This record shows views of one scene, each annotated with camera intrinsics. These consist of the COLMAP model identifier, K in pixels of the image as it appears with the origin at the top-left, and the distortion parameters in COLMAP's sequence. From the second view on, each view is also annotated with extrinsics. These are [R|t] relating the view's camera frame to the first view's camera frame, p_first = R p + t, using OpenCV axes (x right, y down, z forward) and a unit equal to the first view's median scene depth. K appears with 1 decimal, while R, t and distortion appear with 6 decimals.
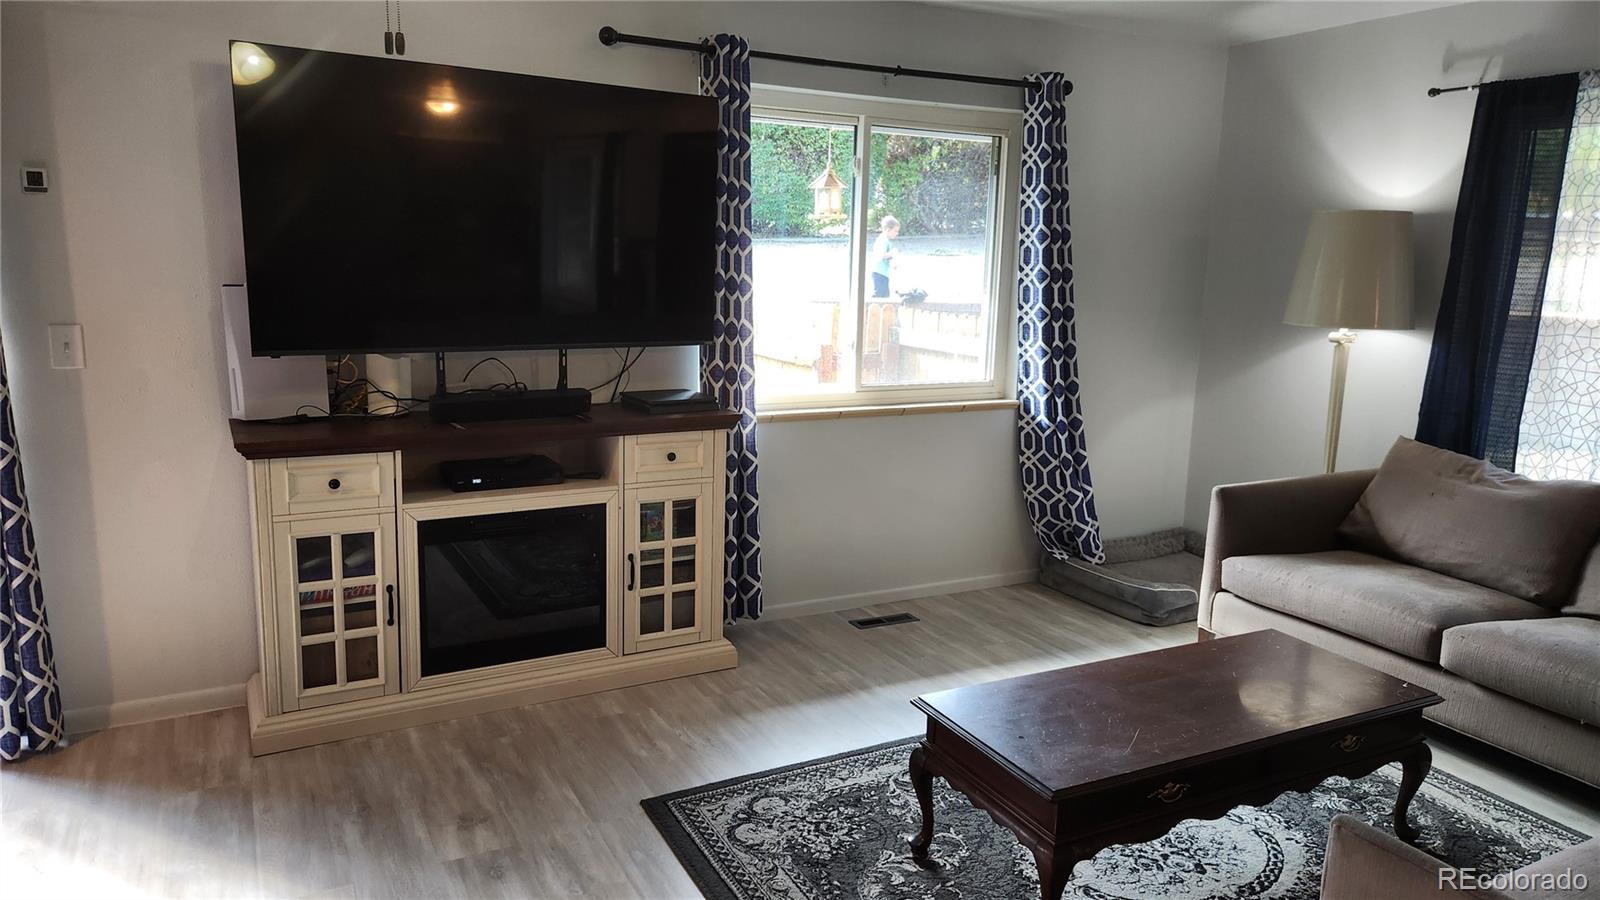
lens RADIAL K [[1069.8, 0, 799.7], [0, 1069.8, 451.1], [0, 0, 1]] dist [0.084279, -0.082313]
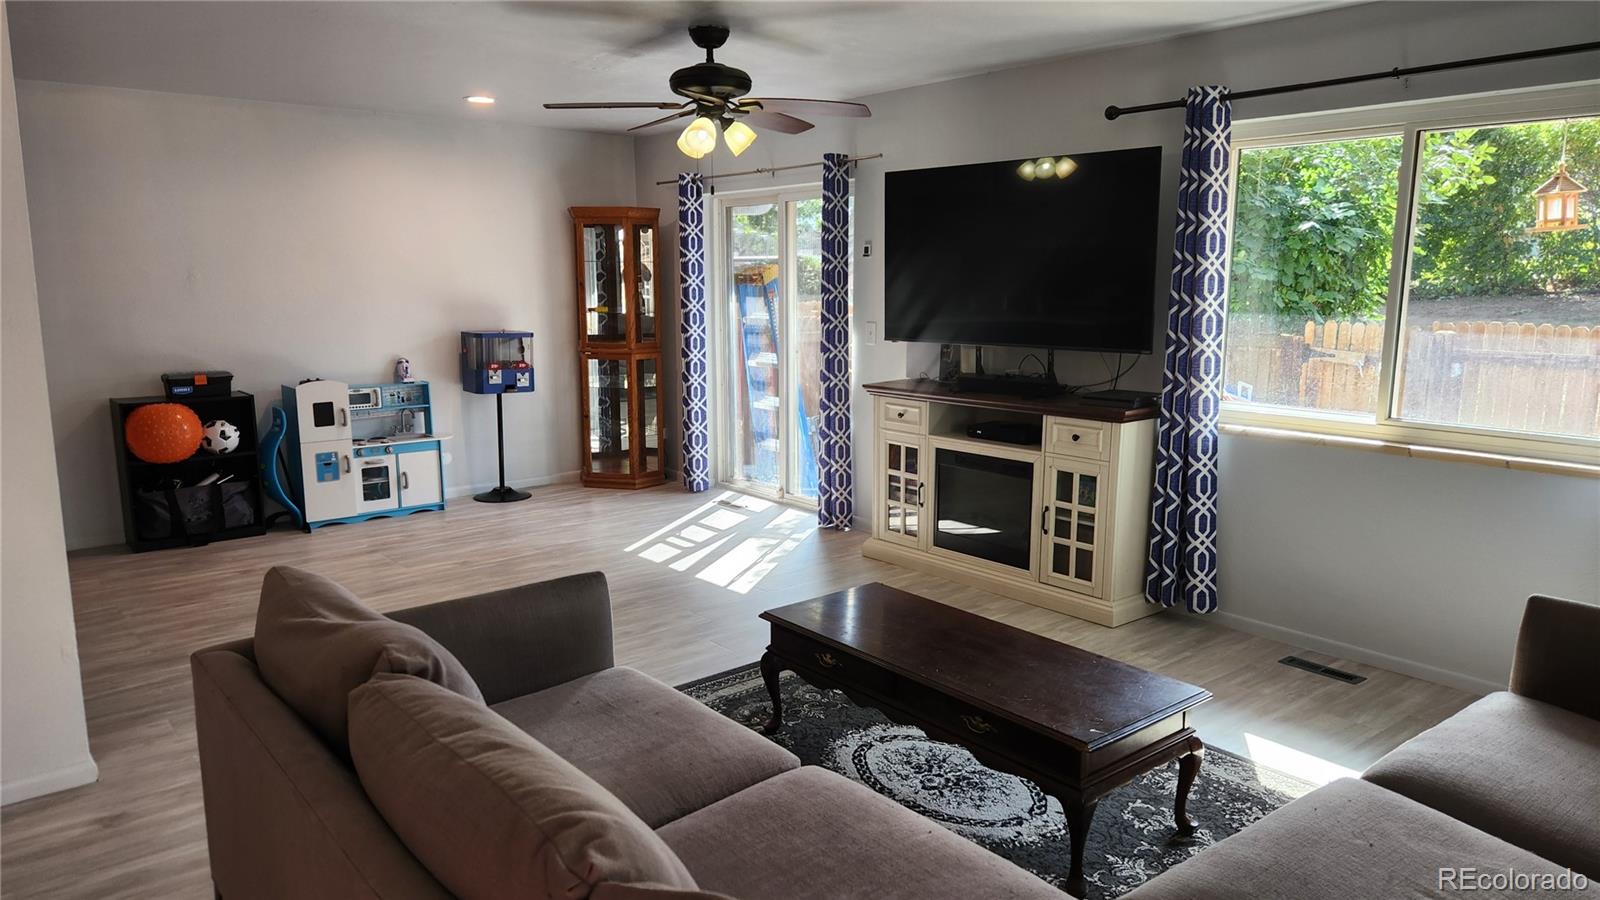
lens RADIAL K [[1069.8, 0, 797.7], [0, 1069.8, 451.3], [0, 0, 1]] dist [0.084279, -0.082313]
pose [[0.205083, 0.137968, -0.968971, 1.012229], [-0.173294, 0.979492, 0.102788, -0.051080], [0.963281, 0.146836, 0.224786, 0.383226]]
